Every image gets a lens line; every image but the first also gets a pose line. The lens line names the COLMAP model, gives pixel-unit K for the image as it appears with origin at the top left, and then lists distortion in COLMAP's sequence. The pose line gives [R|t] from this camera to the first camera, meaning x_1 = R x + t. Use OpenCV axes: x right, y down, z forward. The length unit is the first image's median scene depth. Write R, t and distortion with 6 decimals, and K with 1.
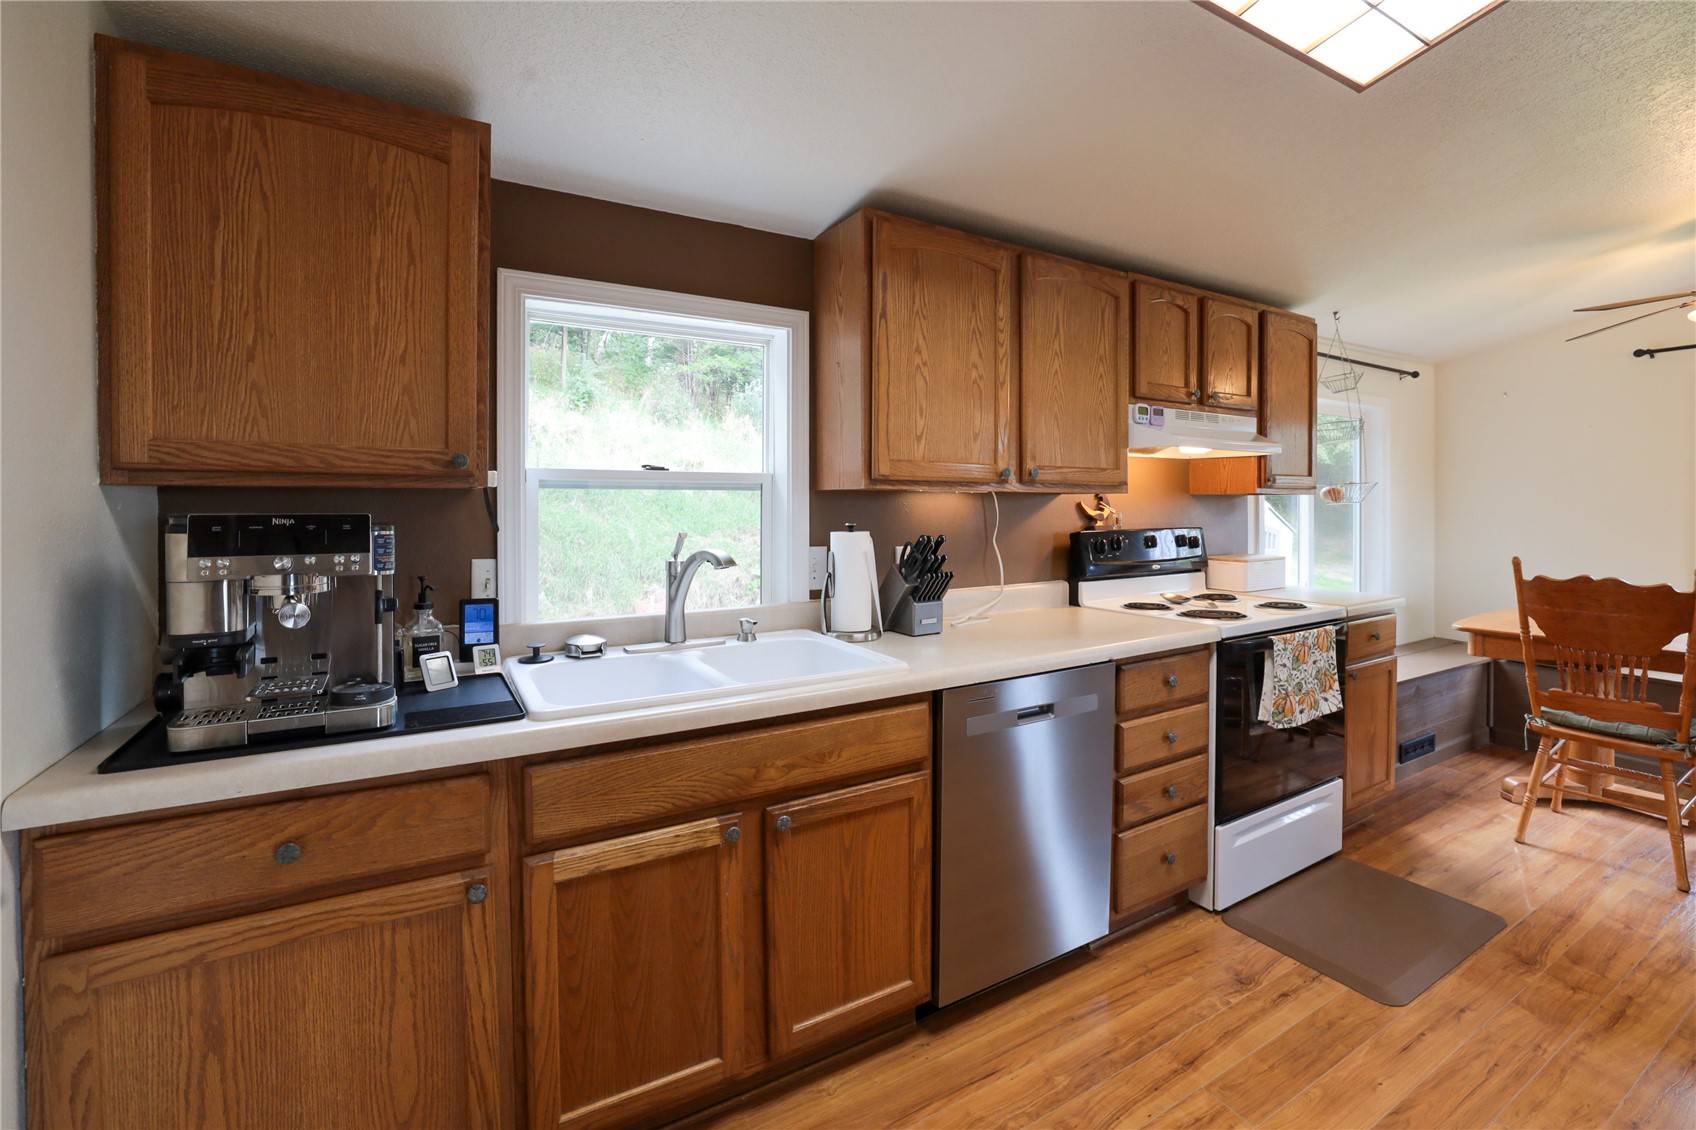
lens RADIAL K [[736.8, 0, 846.3], [0, 736.8, 515.0], [0, 0, 1]] dist [-0.042760, 0.000030]
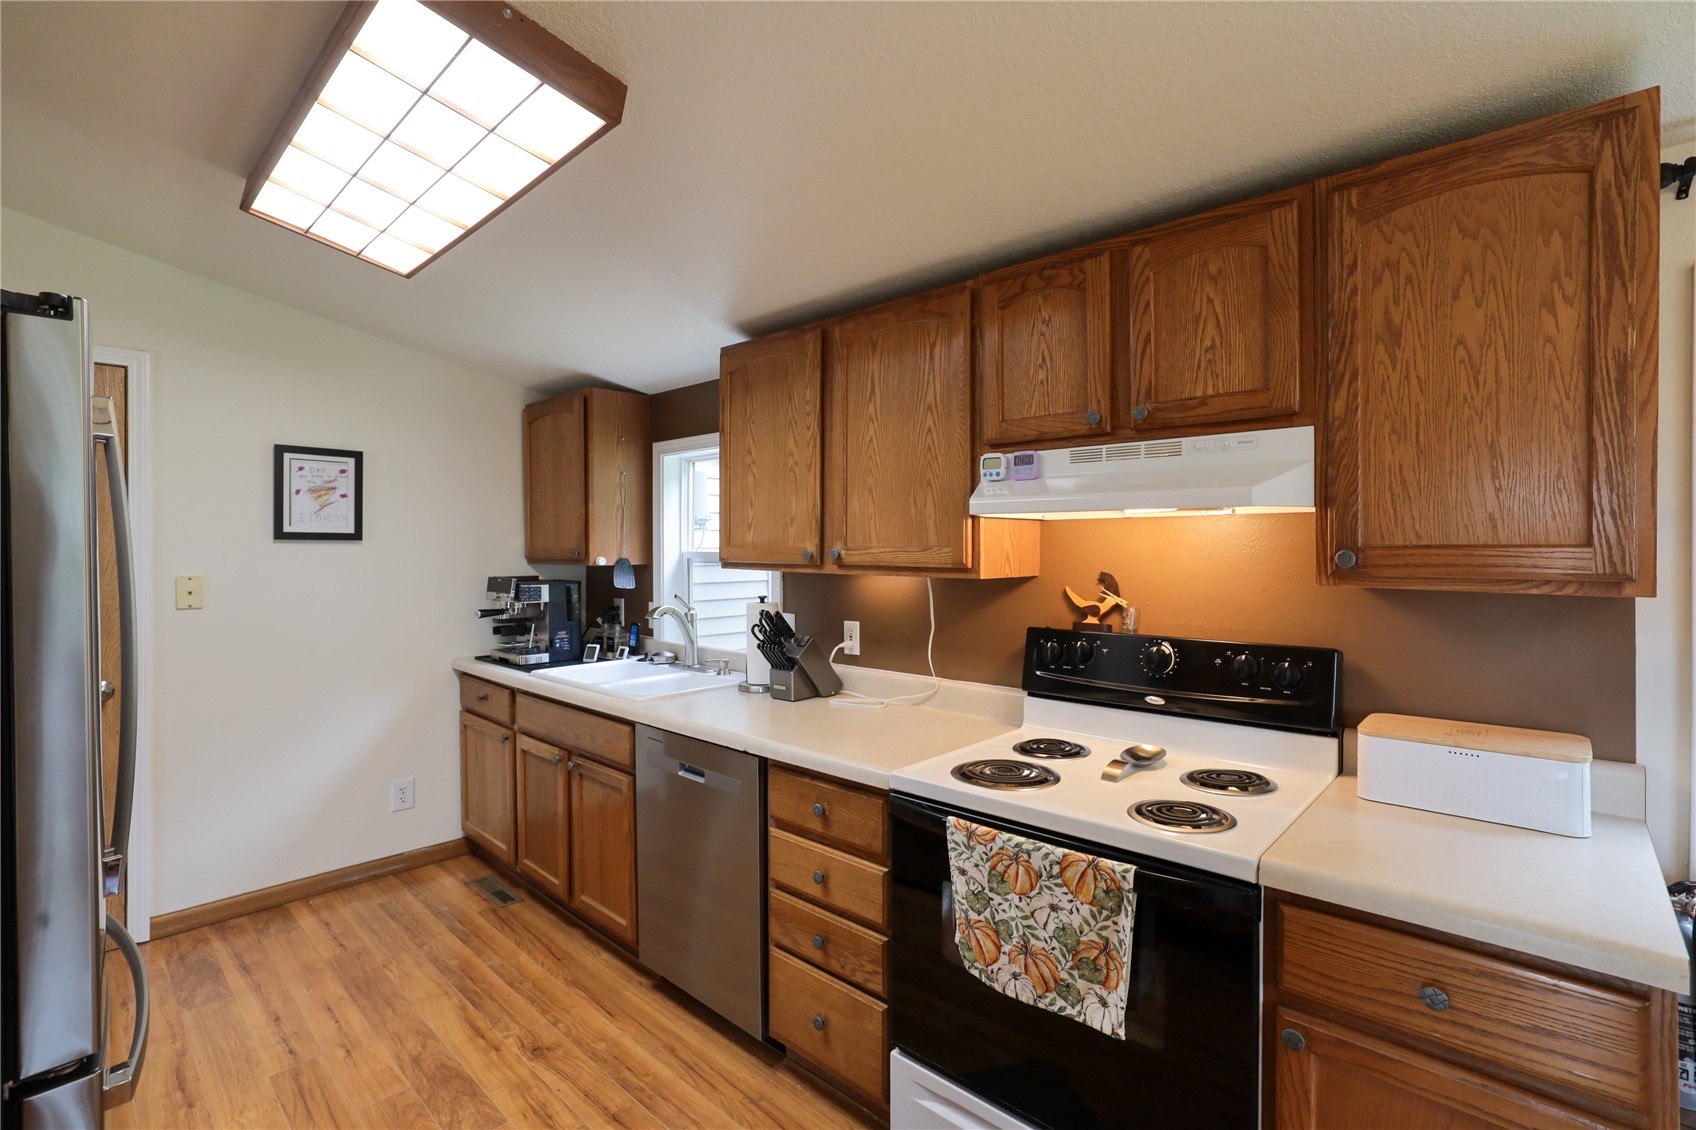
lens RADIAL K [[768.3, 0, 848.0], [0, 768.3, 565.0], [0, 0, 1]] dist [-0.034368, 0.000120]
pose [[0.291886, 0.019042, -0.956263, 1.257488], [-0.018748, 0.999724, 0.014185, -0.060764], [0.956269, 0.013788, 0.292162, 0.759569]]
